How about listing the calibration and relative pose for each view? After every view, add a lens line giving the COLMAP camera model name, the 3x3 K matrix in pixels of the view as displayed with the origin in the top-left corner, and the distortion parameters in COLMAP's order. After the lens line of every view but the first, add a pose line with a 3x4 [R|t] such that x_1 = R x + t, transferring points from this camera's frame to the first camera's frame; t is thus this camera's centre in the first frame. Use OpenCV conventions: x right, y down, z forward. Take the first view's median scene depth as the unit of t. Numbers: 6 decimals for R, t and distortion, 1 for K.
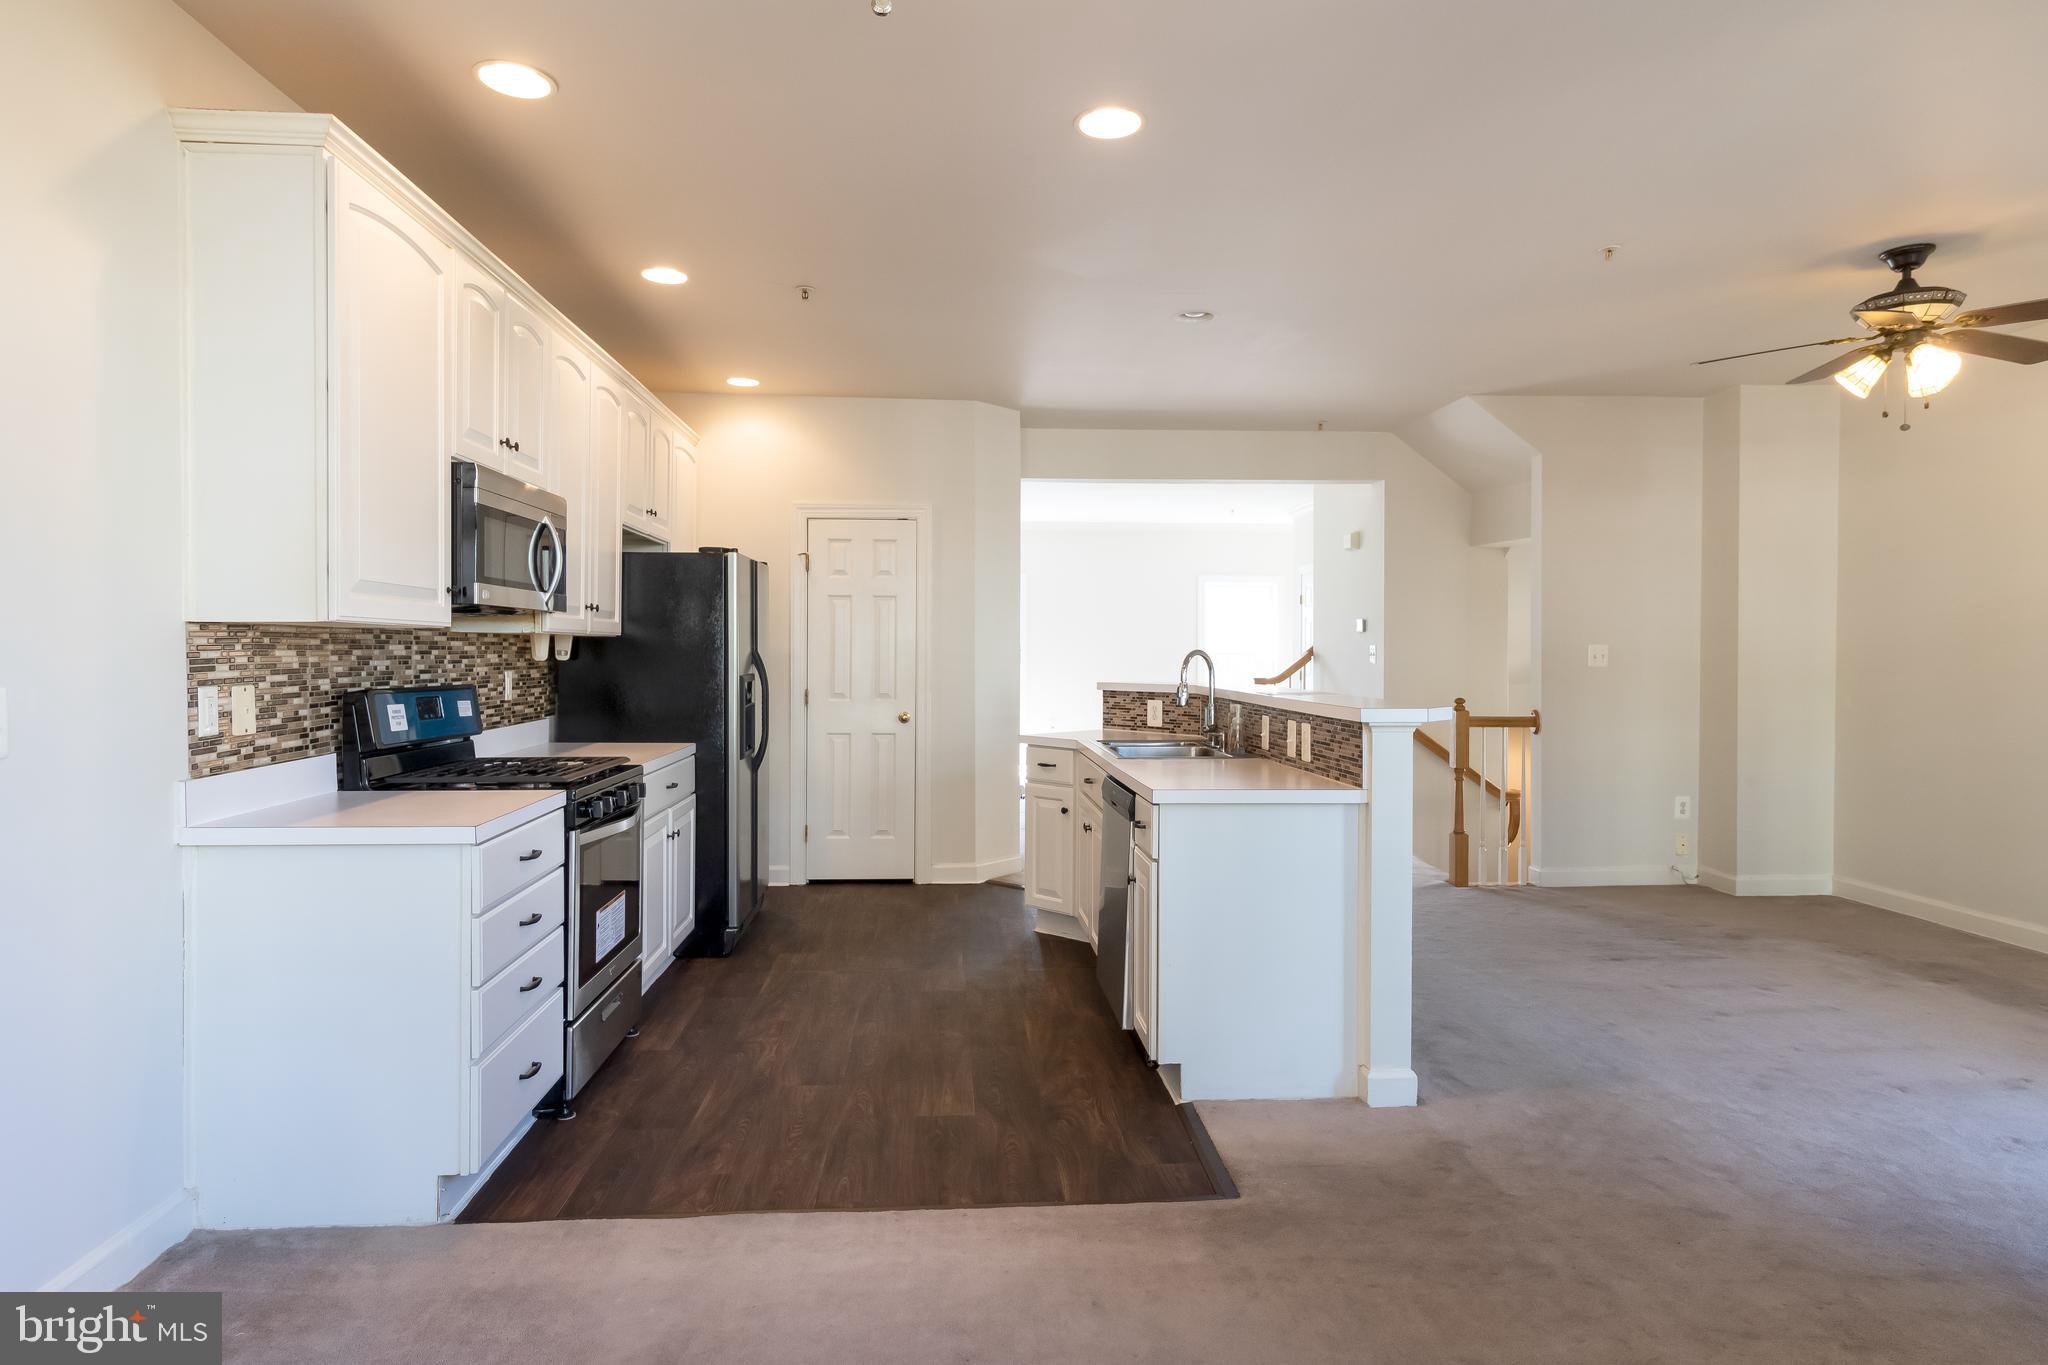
lens RADIAL K [[1150.2, 0, 1023.2], [0, 1150.2, 657.1], [0, 0, 1]] dist [0.006526, 0.000085]
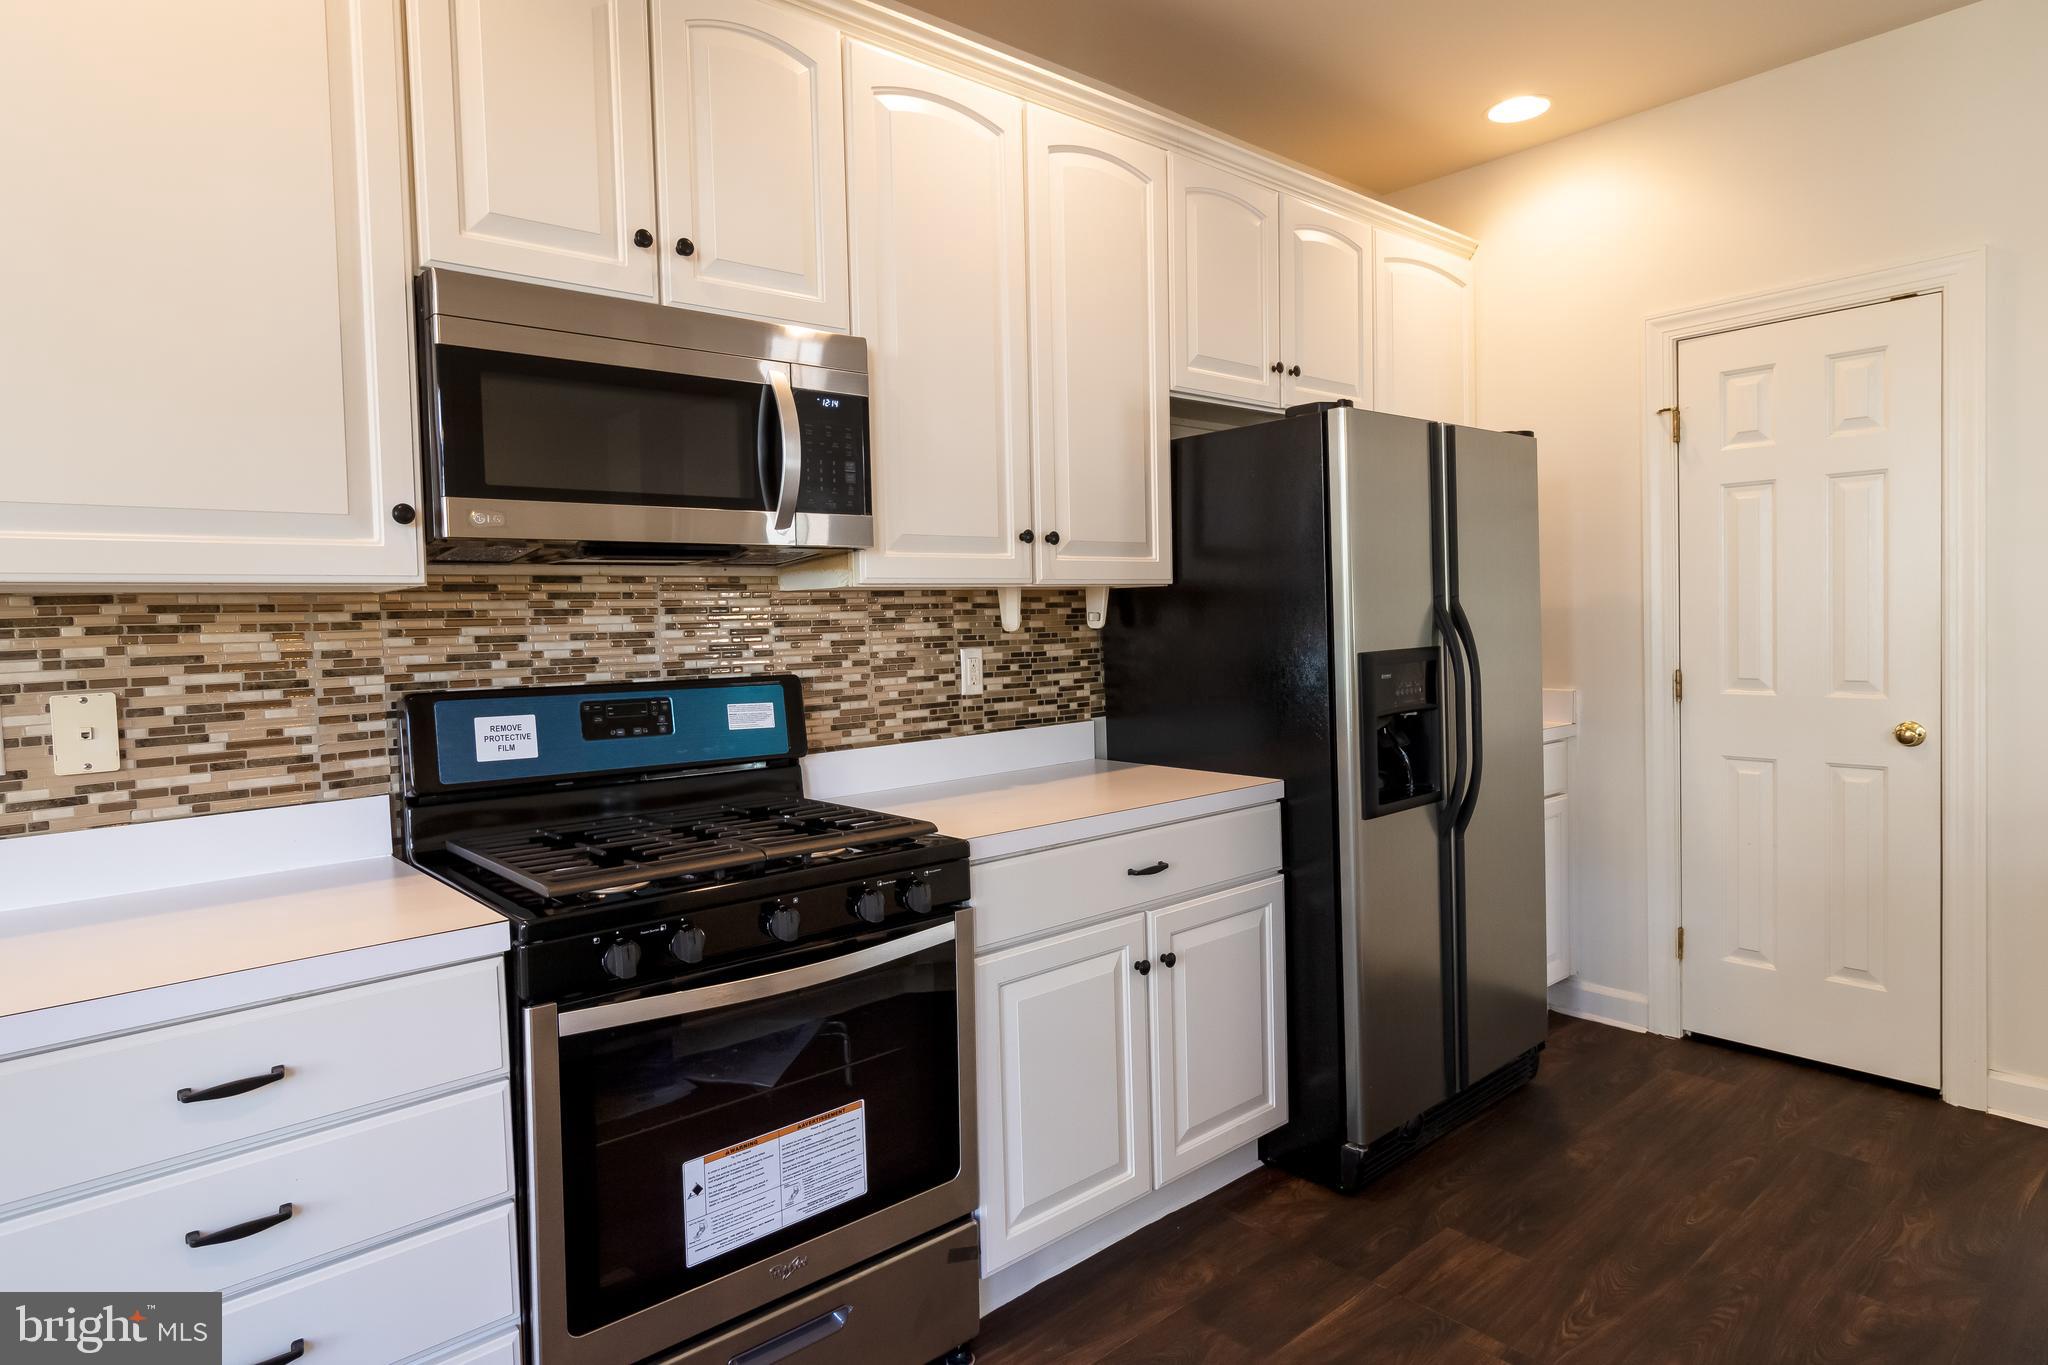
lens RADIAL K [[1150.2, 0, 1017.2], [0, 1150.2, 660.1], [0, 0, 1]] dist [0.006526, 0.000085]
pose [[0.598425, 0.005876, -0.801157, 0.099700], [0.026392, 0.999286, 0.027044, 0.002596], [0.800744, -0.037328, 0.597843, 0.853830]]
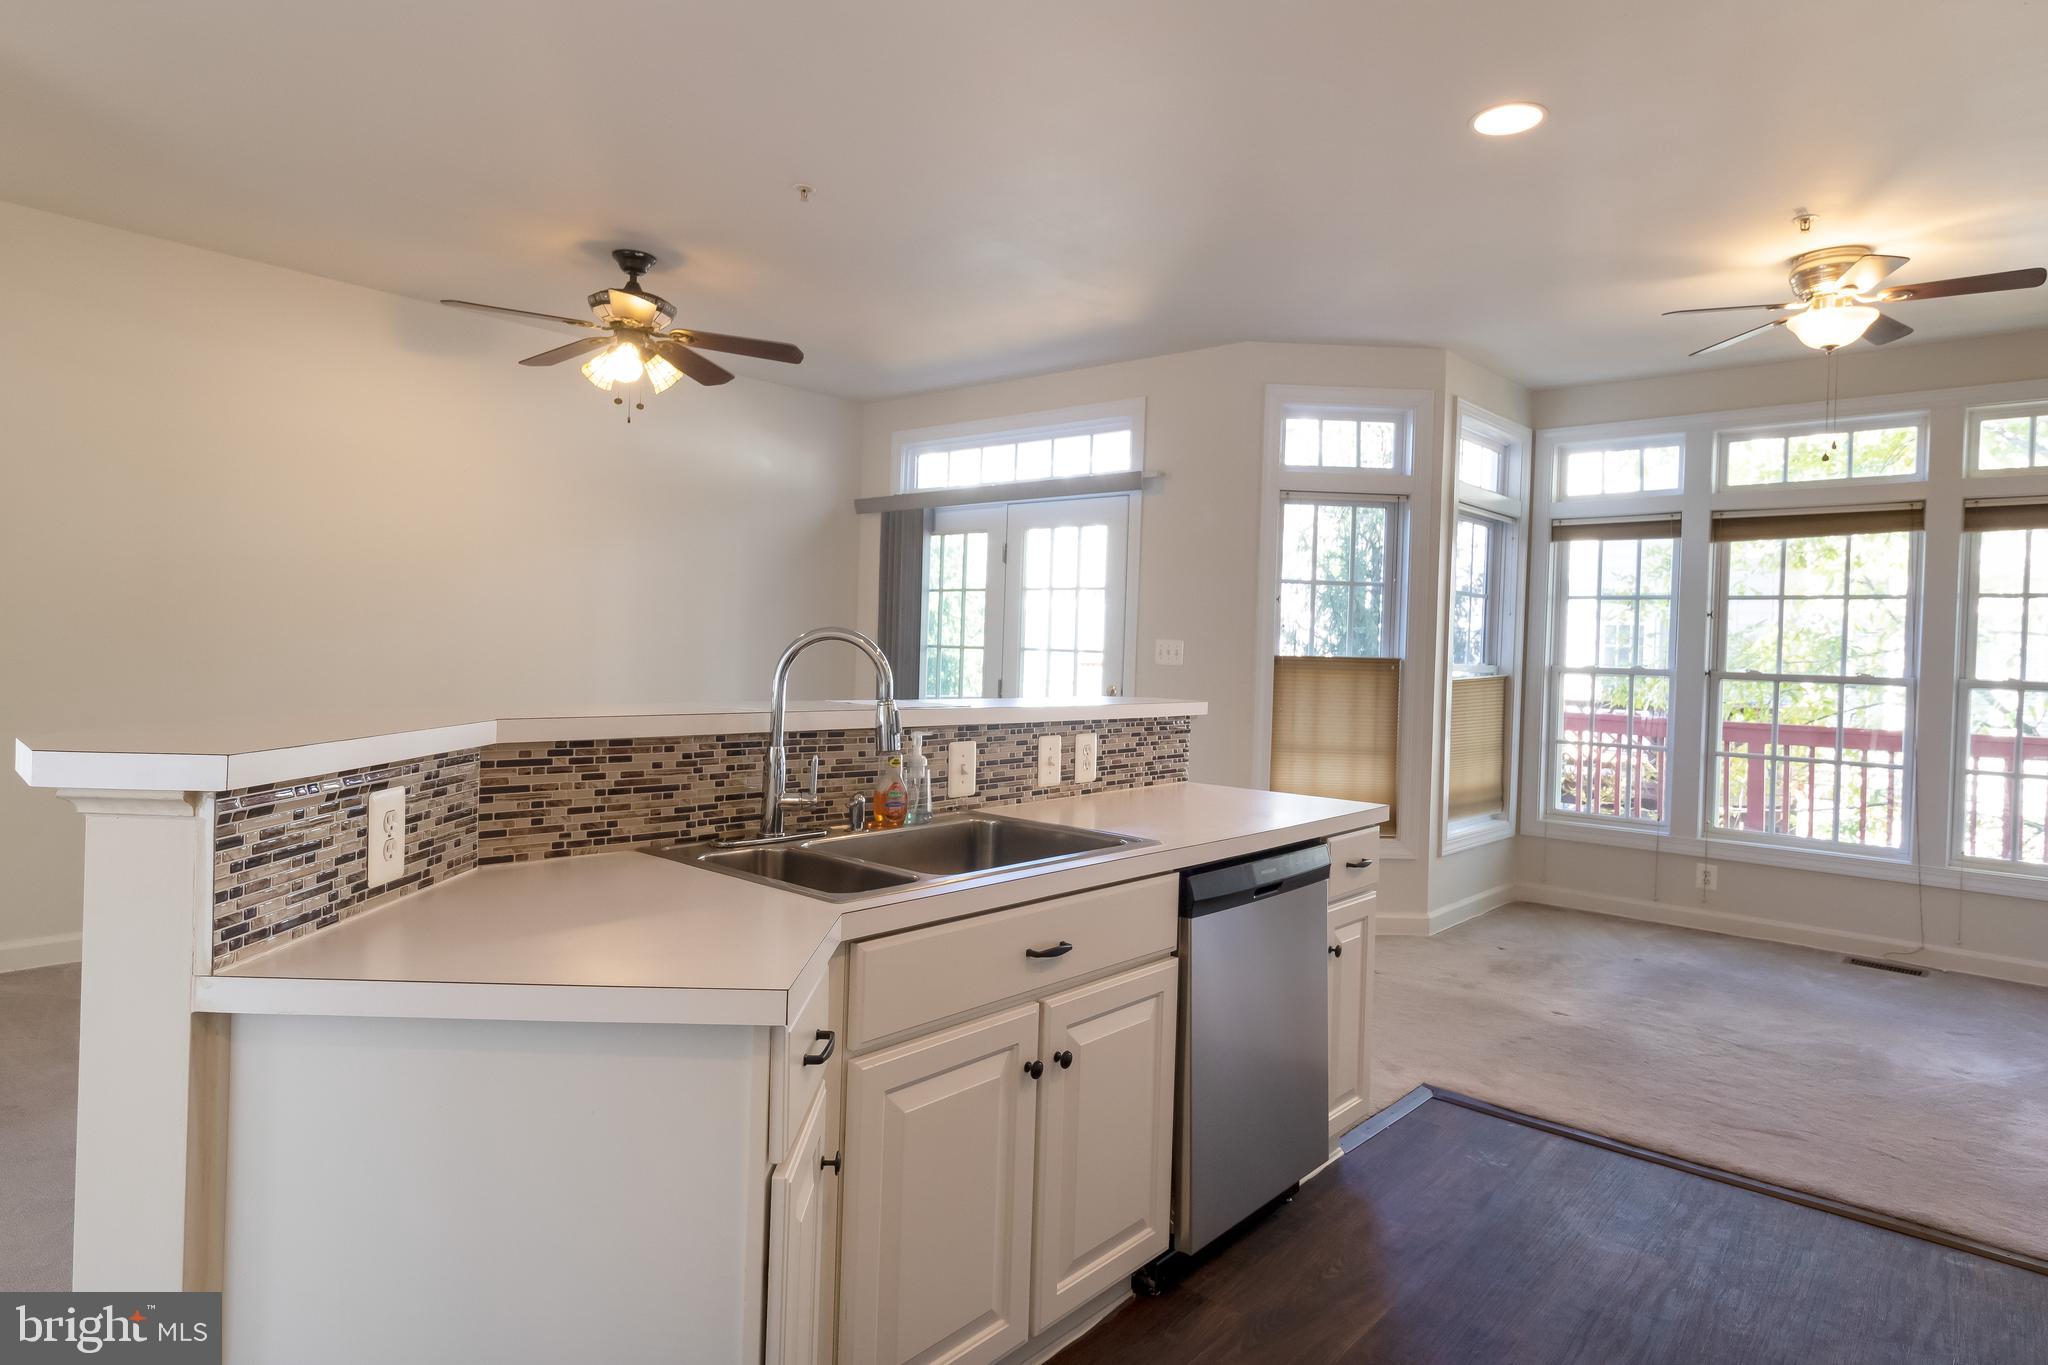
lens RADIAL K [[1150.2, 0, 1027.2], [0, 1150.2, 679.3], [0, 0, 1]] dist [0.006526, 0.000085]
pose [[-0.700241, -0.048228, 0.712276, -0.318215], [-0.031970, 0.998833, 0.036201, -0.006560], [-0.713191, 0.002578, -0.700965, 1.806360]]
